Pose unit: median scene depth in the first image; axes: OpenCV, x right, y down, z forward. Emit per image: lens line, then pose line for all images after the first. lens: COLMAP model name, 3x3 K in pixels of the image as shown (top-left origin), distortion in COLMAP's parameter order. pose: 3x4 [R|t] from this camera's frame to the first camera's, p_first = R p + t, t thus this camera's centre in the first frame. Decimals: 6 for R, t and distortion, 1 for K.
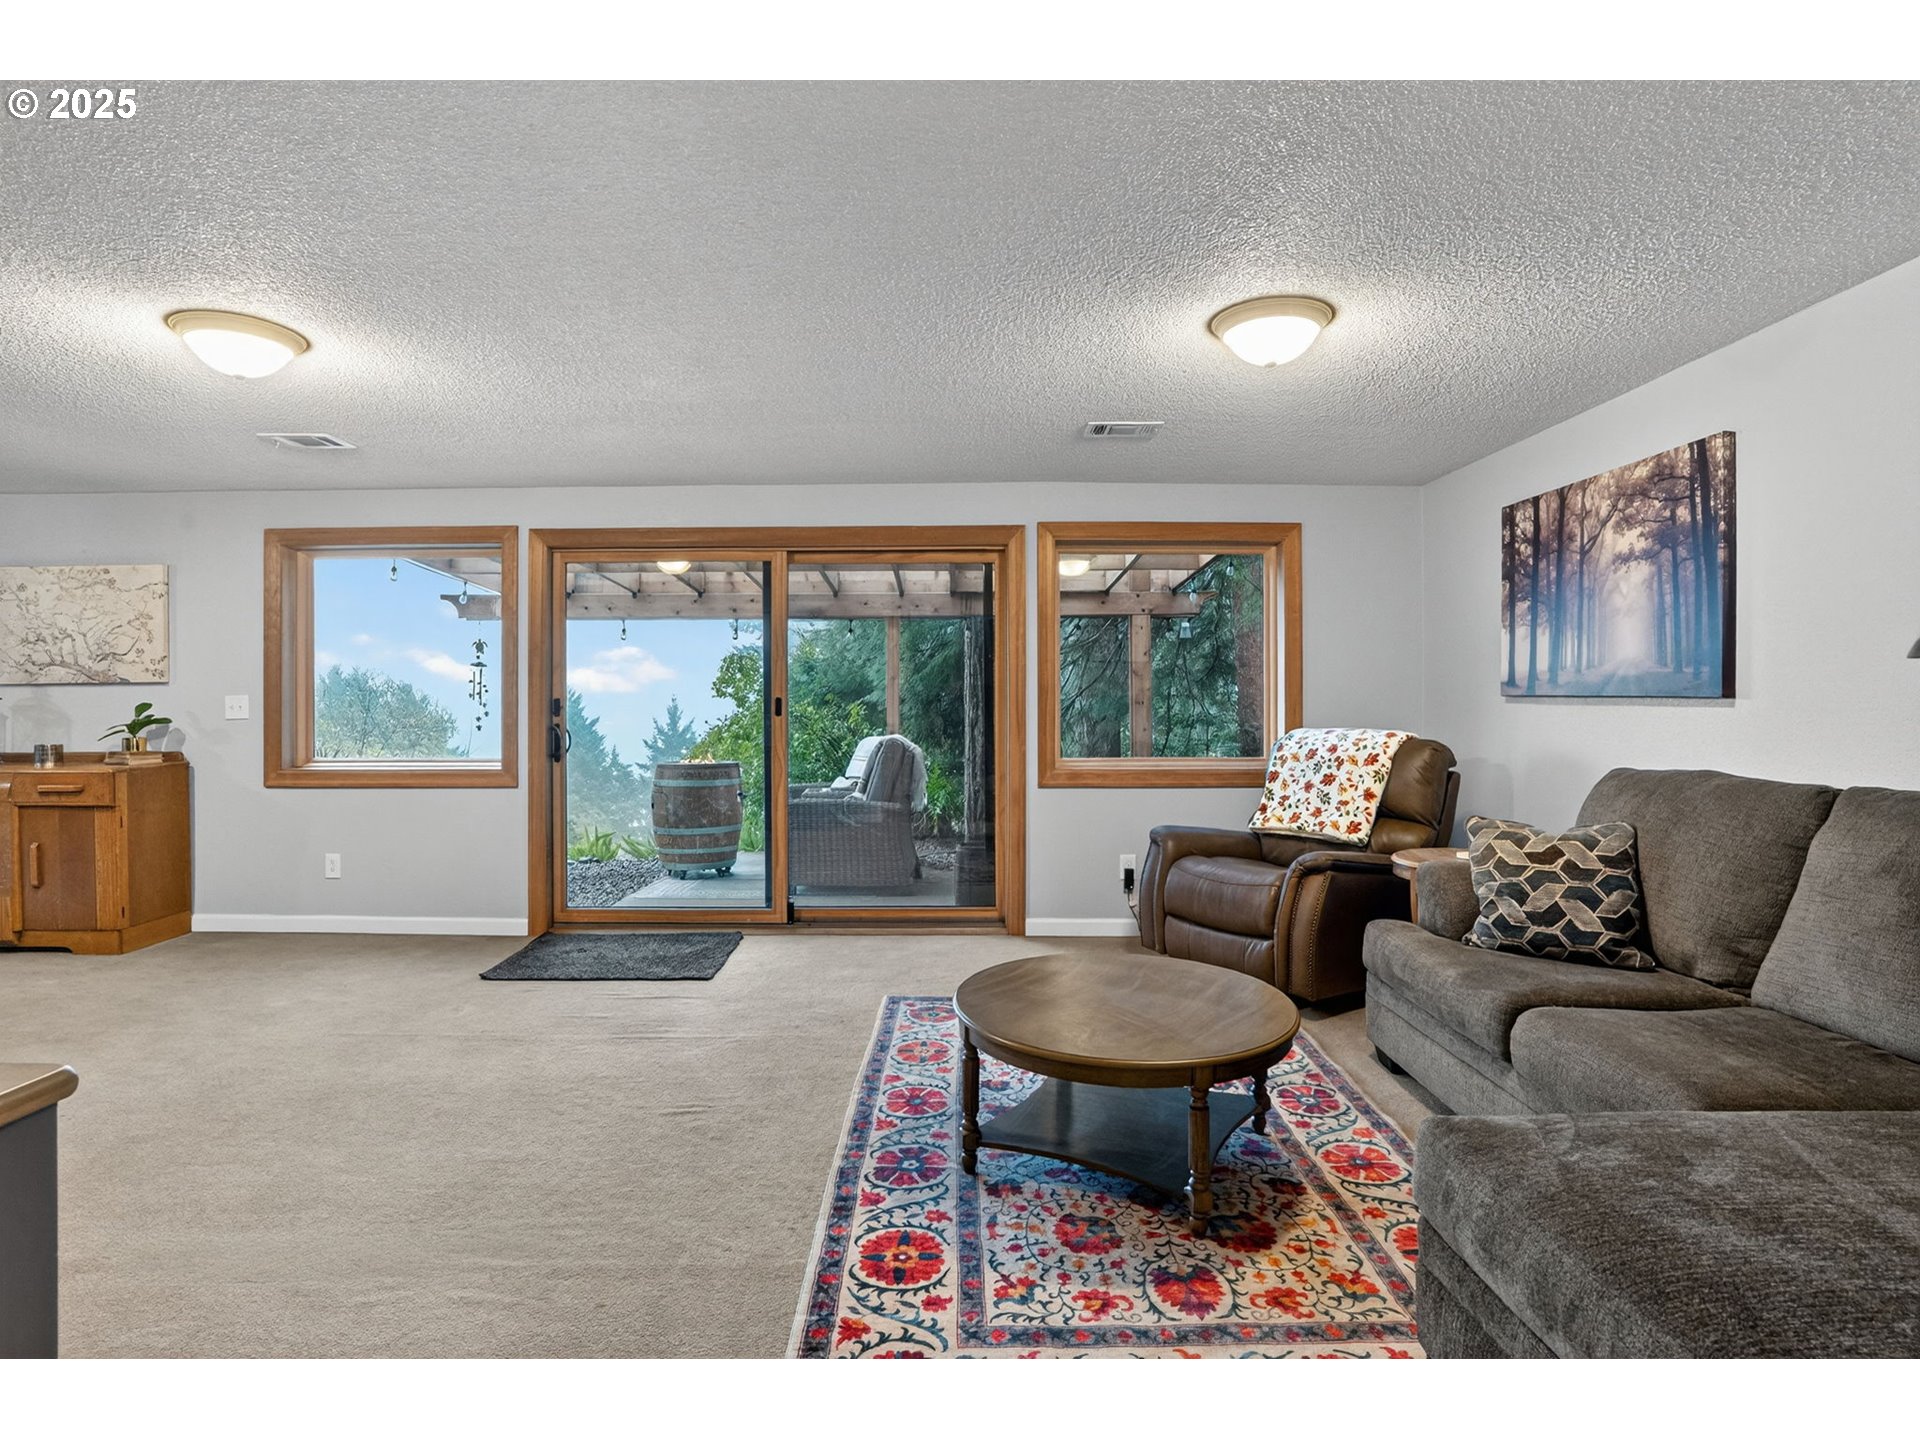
lens RADIAL K [[941.2, 0, 960.0], [0, 941.2, 720.0], [0, 0, 1]] dist [-0.021808, -0.000087]
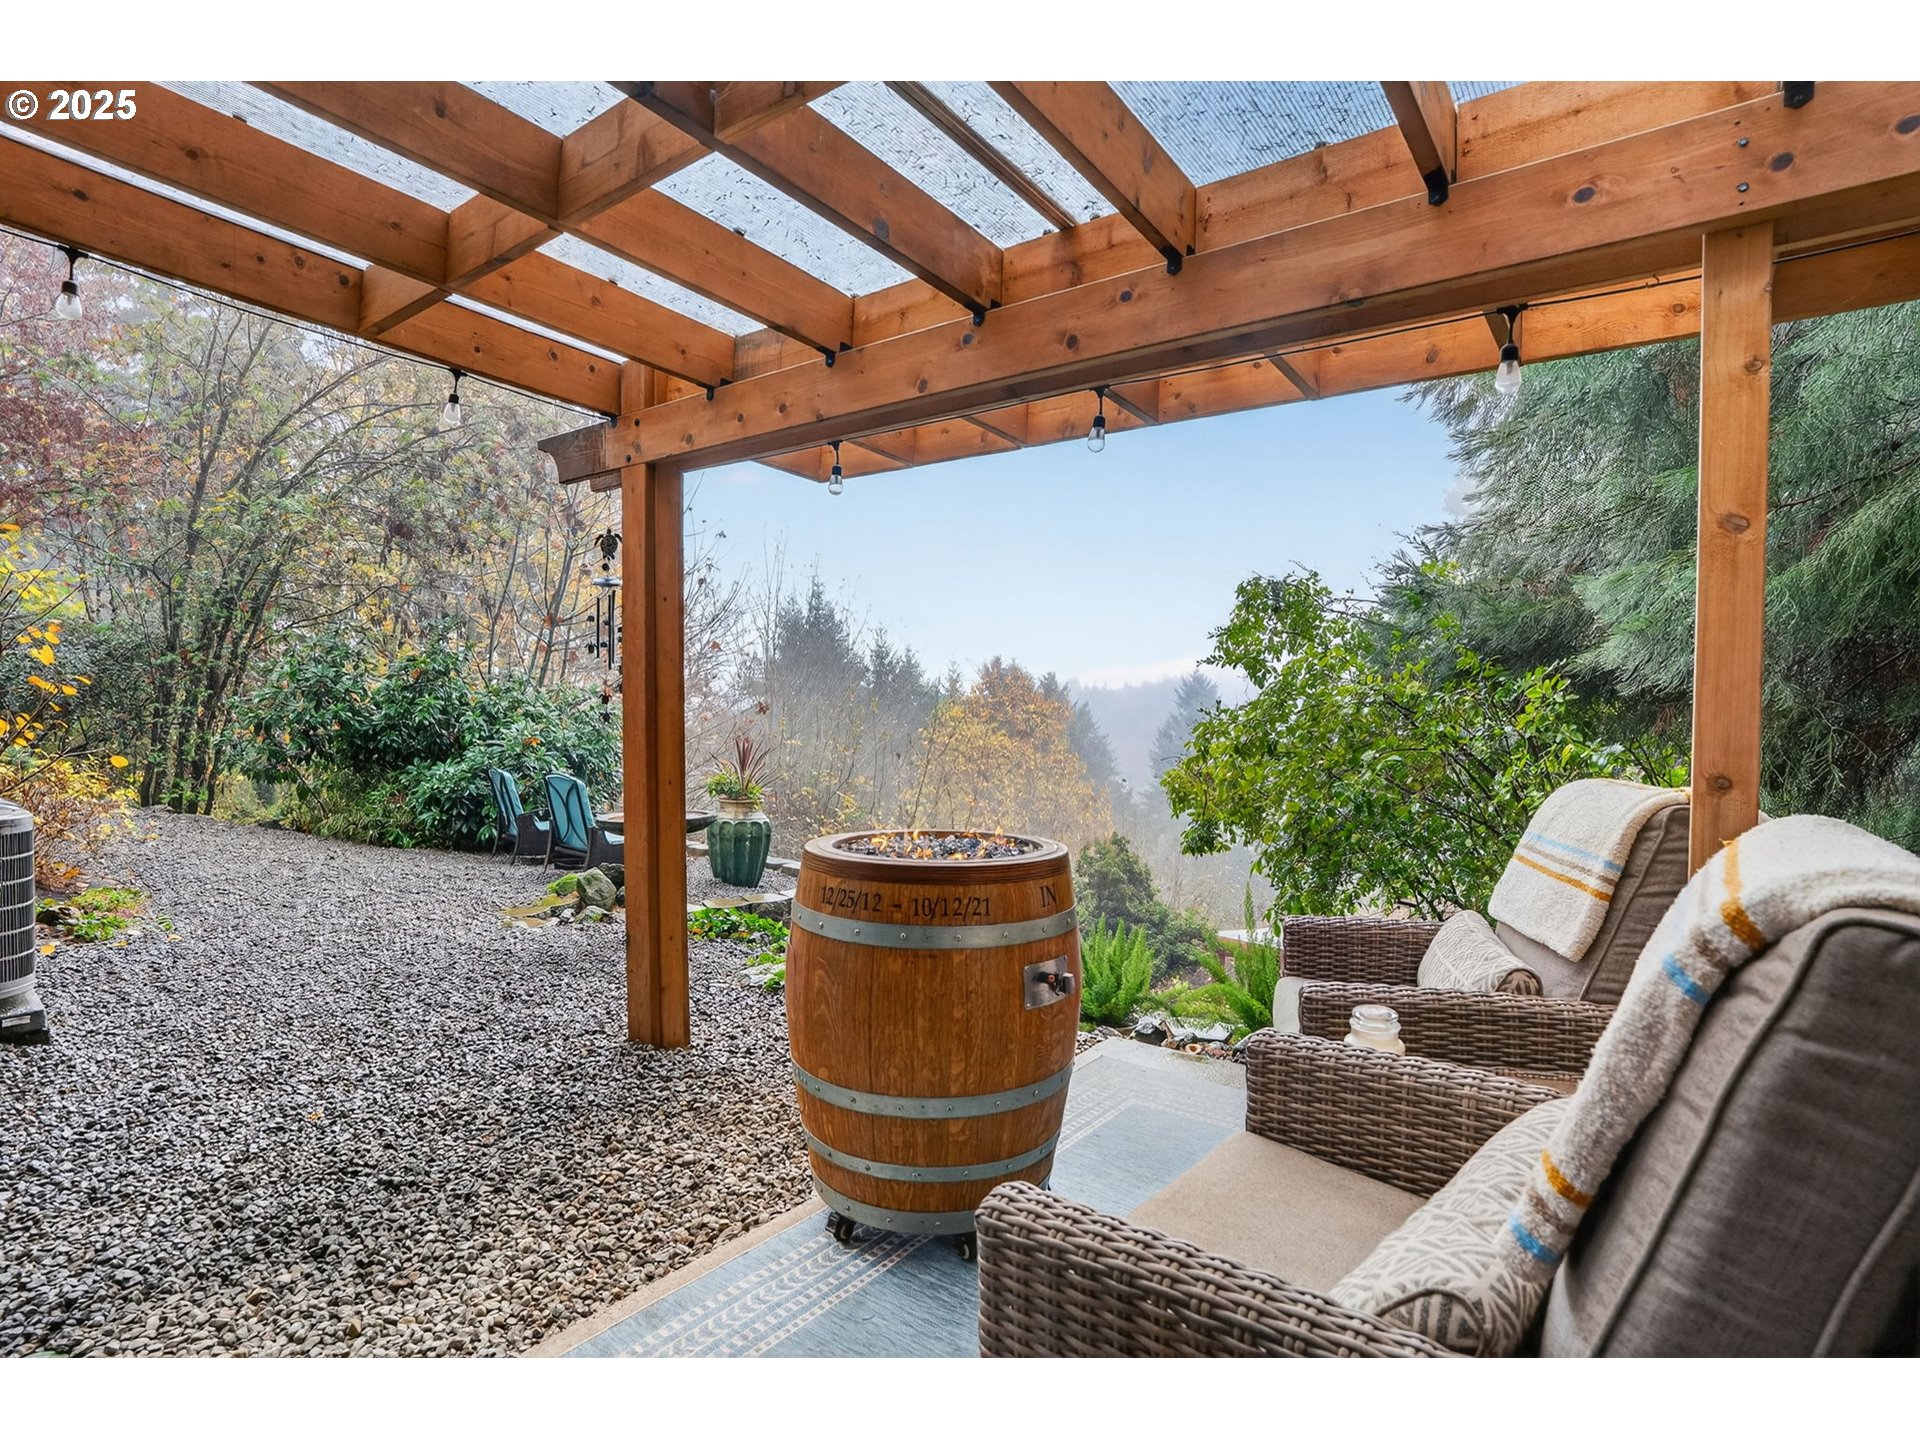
lens RADIAL K [[941.2, 0, 960.0], [0, 941.2, 720.0], [0, 0, 1]] dist [-0.021808, -0.000087]
pose [[0.779483, 0.028725, -0.625764, -0.066444], [-0.018961, 0.999572, 0.022265, -0.004219], [0.626136, -0.005490, 0.779695, 0.643707]]
